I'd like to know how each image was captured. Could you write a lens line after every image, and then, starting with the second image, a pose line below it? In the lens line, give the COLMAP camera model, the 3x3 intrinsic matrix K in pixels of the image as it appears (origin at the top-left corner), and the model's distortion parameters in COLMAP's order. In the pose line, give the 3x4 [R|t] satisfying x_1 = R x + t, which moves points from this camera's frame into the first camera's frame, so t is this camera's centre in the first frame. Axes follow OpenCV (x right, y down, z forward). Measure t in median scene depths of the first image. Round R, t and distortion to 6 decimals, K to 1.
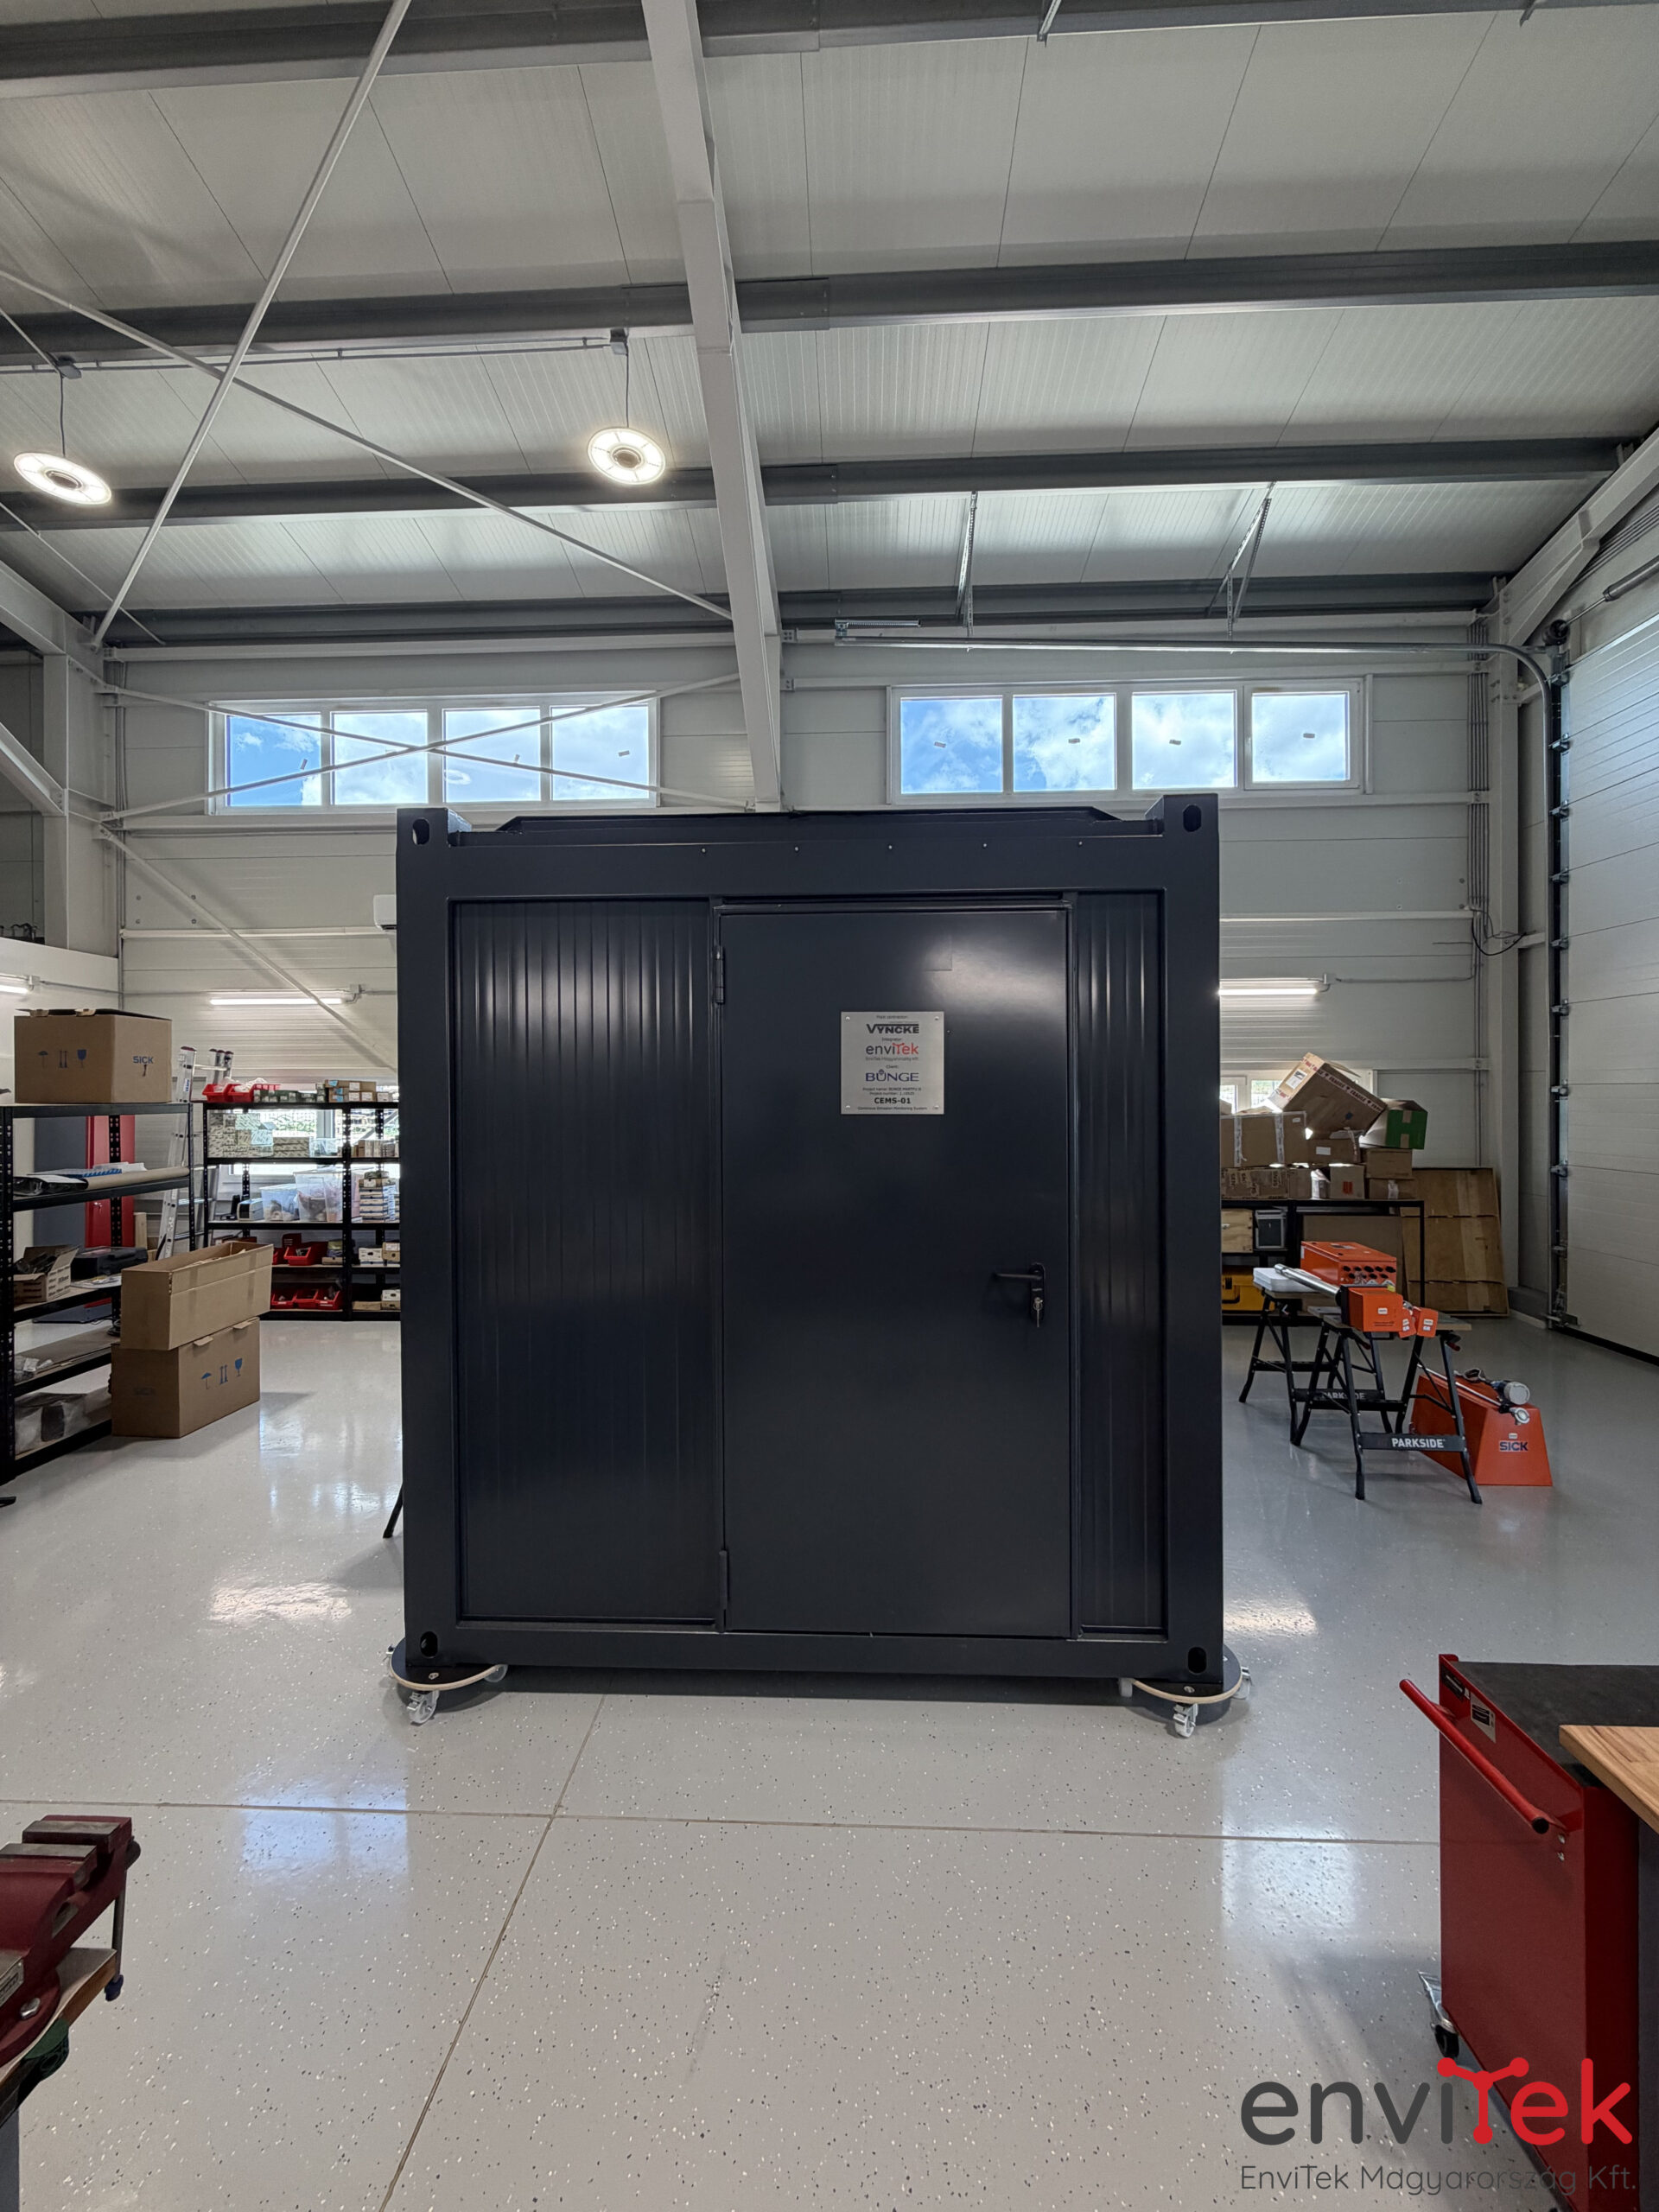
lens RADIAL K [[891.4, 0, 808.5], [0, 891.4, 1117.5], [0, 0, 1]] dist [0.012686, -0.000461]
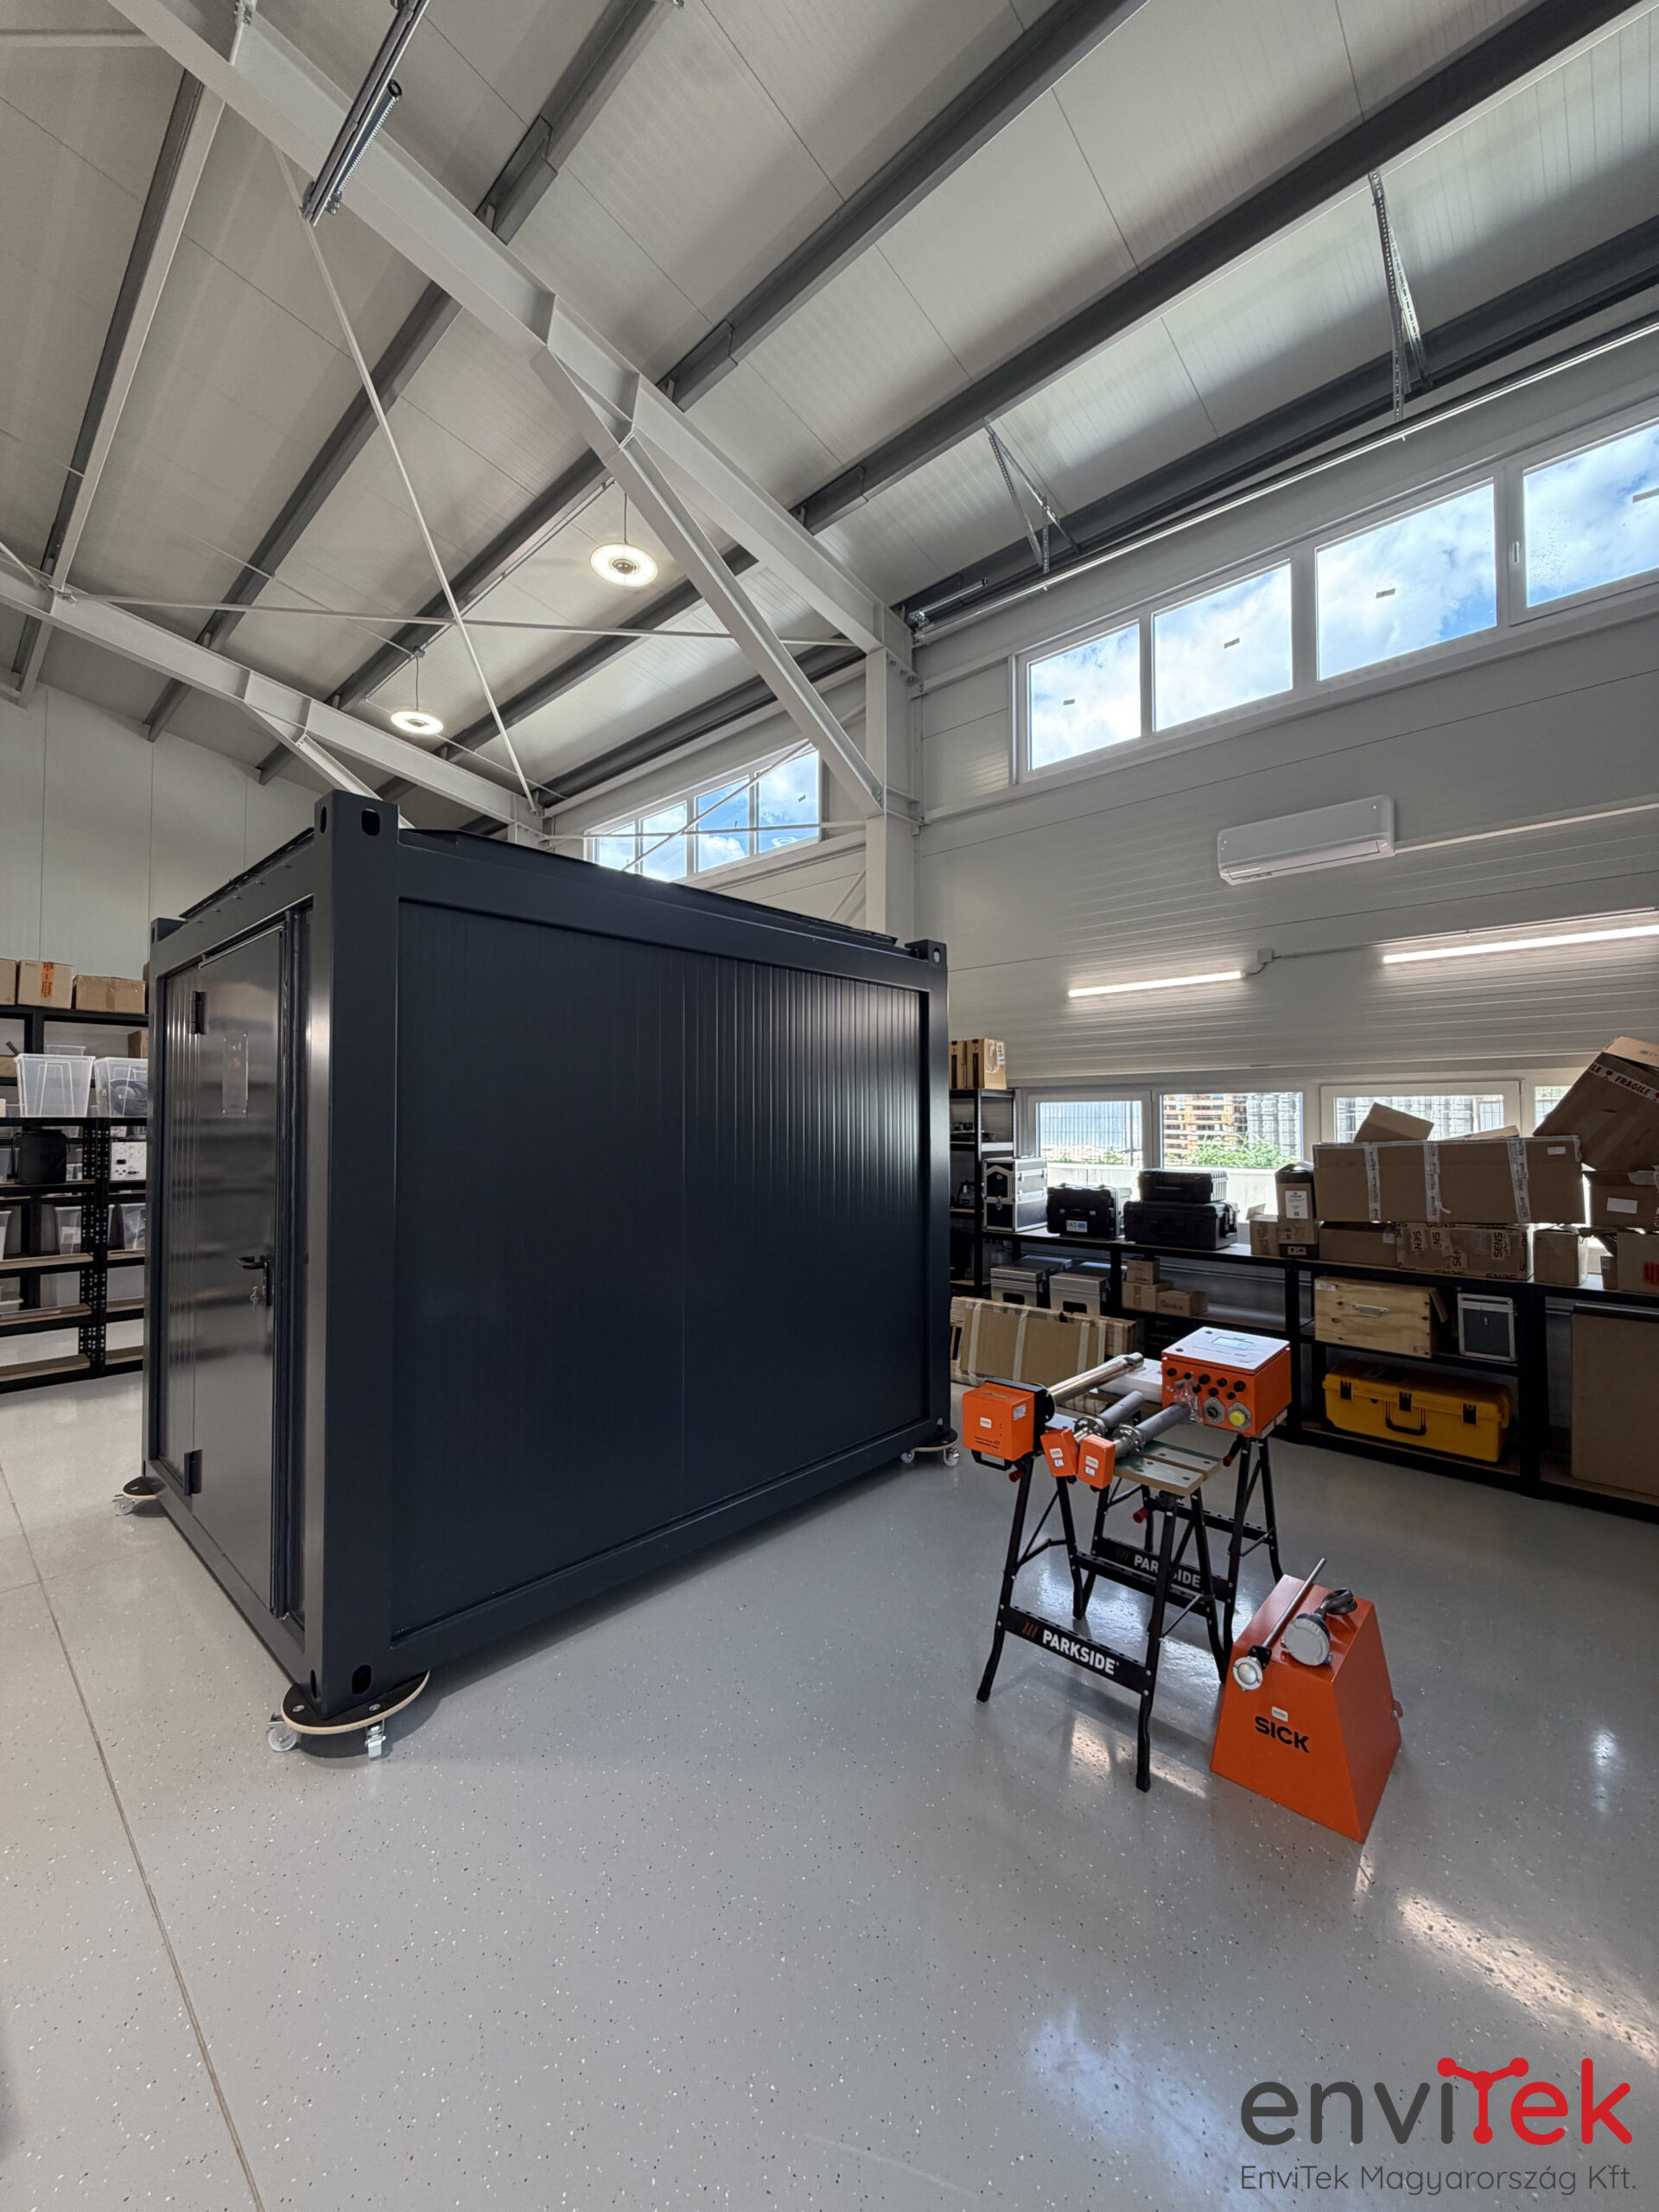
lens RADIAL K [[891.4, 0, 814.0], [0, 891.4, 1113.8], [0, 0, 1]] dist [0.012686, -0.000461]
pose [[0.767053, -0.007907, -0.641535, 0.553303], [-0.010803, 0.999623, -0.025236, -0.001431], [0.641493, 0.026288, 0.766678, 0.221648]]
